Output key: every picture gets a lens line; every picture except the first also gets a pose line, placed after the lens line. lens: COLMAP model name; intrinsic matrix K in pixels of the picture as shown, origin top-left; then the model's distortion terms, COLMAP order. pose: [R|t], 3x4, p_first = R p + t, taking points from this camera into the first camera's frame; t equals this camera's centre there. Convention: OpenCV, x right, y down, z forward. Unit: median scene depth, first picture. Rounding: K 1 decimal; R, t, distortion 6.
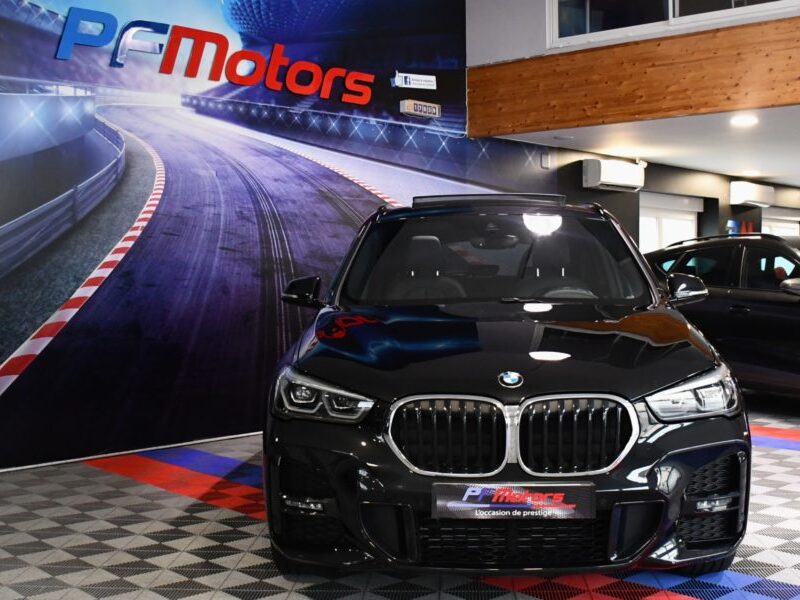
lens RADIAL K [[988.1, 0, 400.5], [0, 988.1, 311.9], [0, 0, 1]] dist [-0.132171, 0.058929]
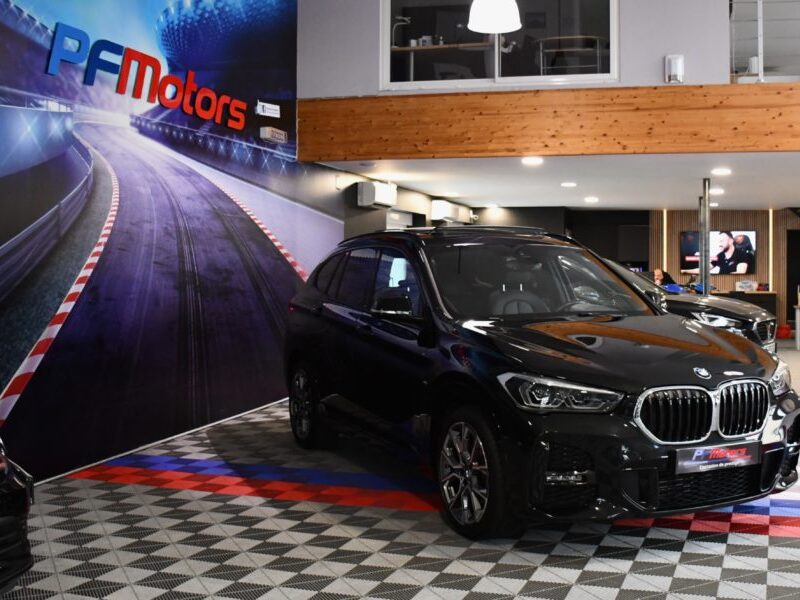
lens RADIAL K [[923.9, 0, 414.7], [0, 923.9, 300.3], [0, 0, 1]] dist [-0.121311, 0.081725]
pose [[0.891284, -0.012923, 0.453261, -0.375961], [0.015645, 0.999875, -0.002256, -0.017777], [-0.453175, 0.009102, 0.891375, 0.002700]]
